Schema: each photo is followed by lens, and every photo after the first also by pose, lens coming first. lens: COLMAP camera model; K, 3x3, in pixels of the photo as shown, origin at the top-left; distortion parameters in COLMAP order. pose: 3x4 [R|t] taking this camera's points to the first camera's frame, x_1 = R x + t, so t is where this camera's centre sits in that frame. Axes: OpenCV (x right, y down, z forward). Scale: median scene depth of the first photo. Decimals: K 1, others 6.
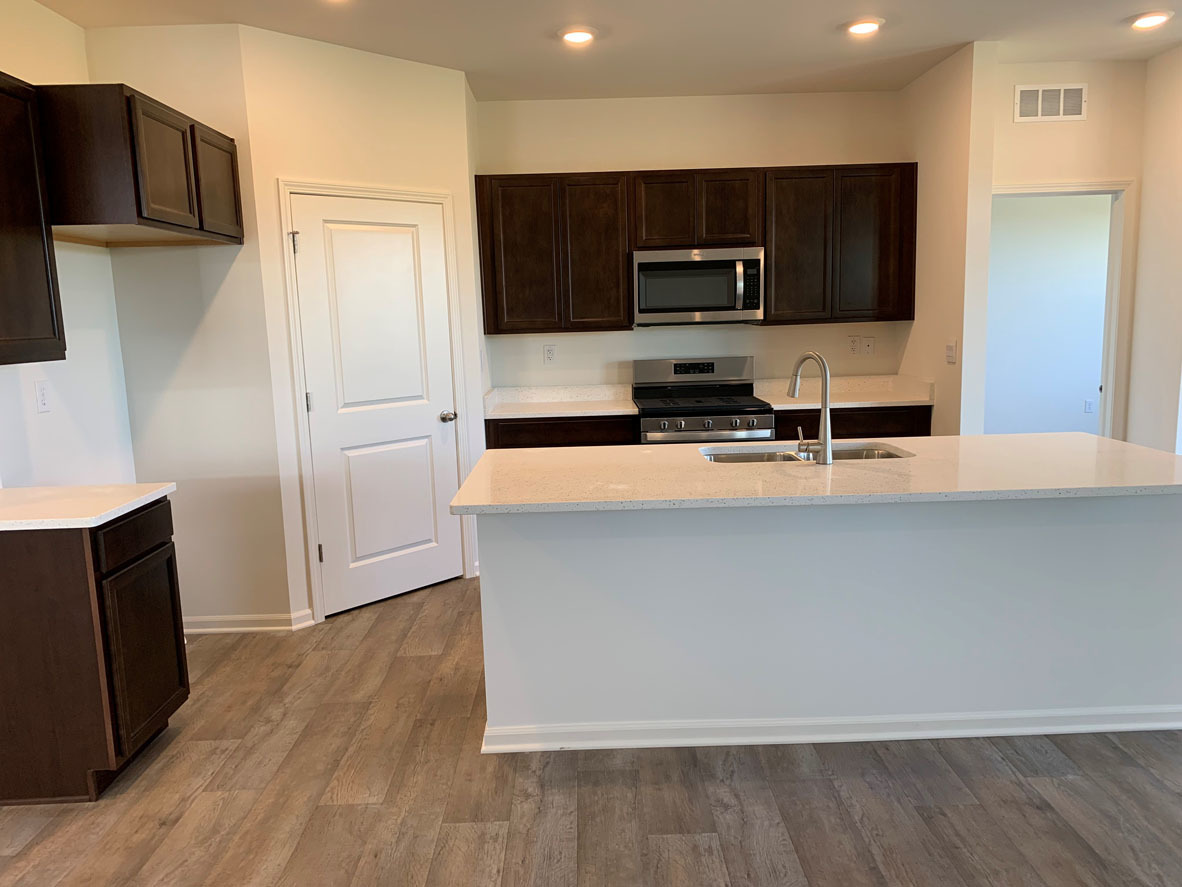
lens RADIAL K [[910.6, 0, 588.6], [0, 910.6, 437.3], [0, 0, 1]] dist [0.036980, -0.041225]
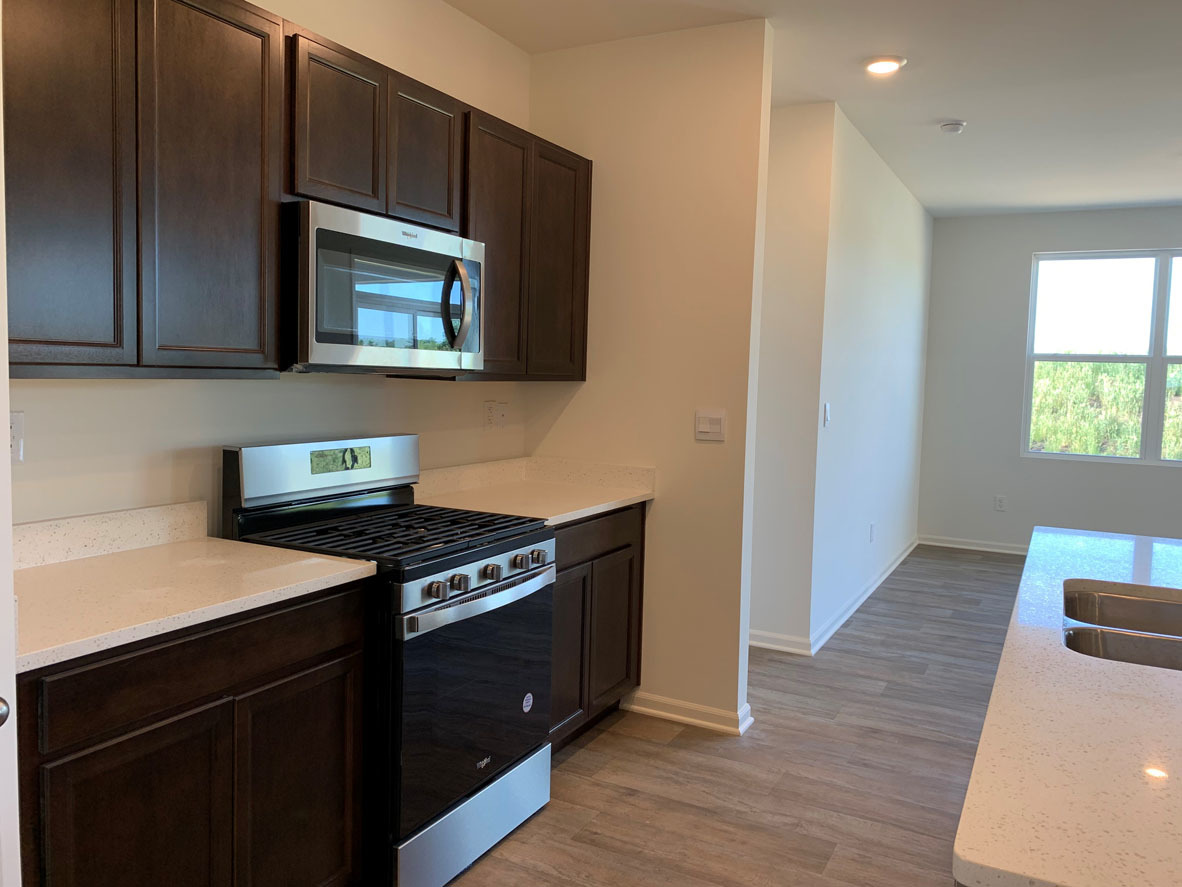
lens RADIAL K [[900.8, 0, 581.5], [0, 900.8, 432.1], [0, 0, 1]] dist [0.007522, -0.001554]
pose [[0.489334, -0.014840, 0.871970, -0.289125], [0.076046, 0.996773, -0.025712, -0.078753], [-0.868775, 0.078892, 0.488883, 0.742427]]
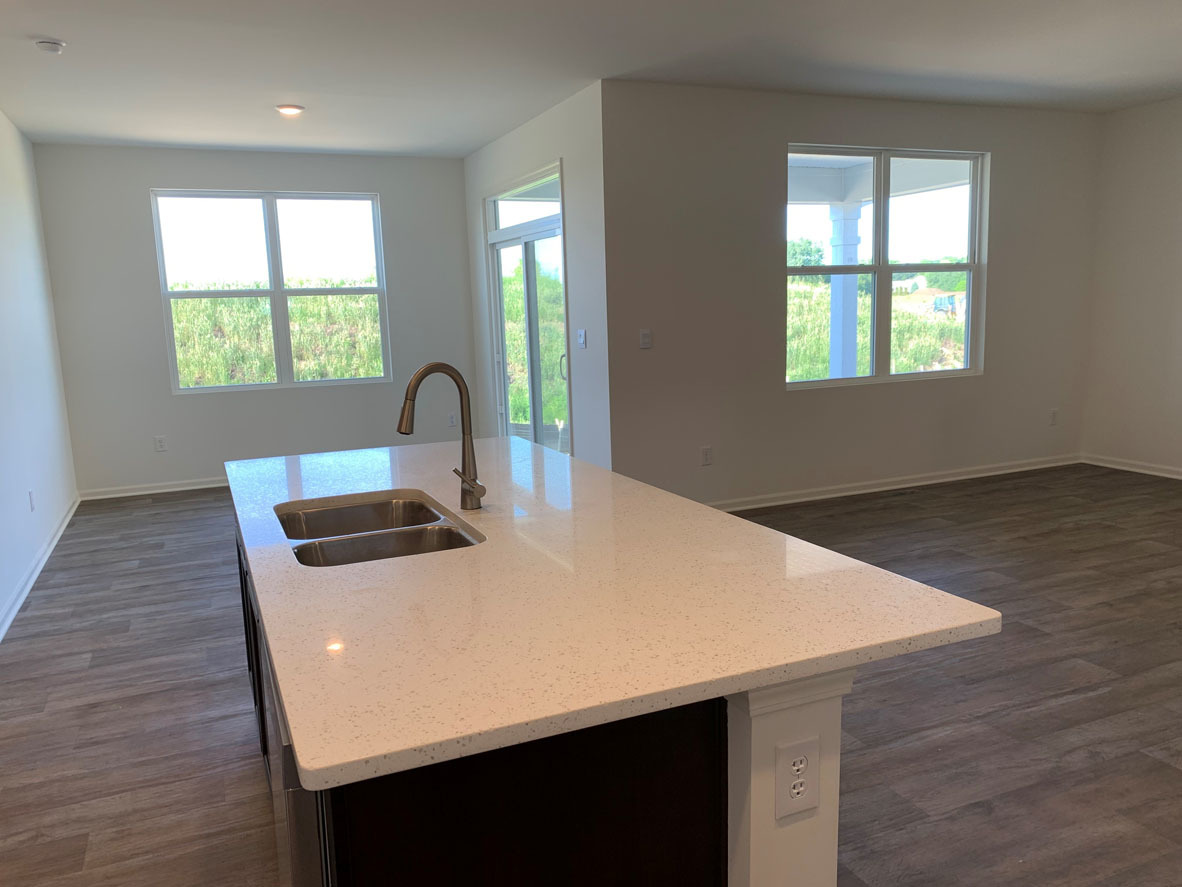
lens RADIAL K [[900.9, 0, 586.0], [0, 900.9, 450.8], [0, 0, 1]] dist [0.038893, -0.041223]
pose [[-0.378141, -0.105647, 0.919700, -0.300112], [0.171179, 0.968356, 0.181618, -0.088190], [-0.909784, 0.226110, -0.348090, 0.765430]]
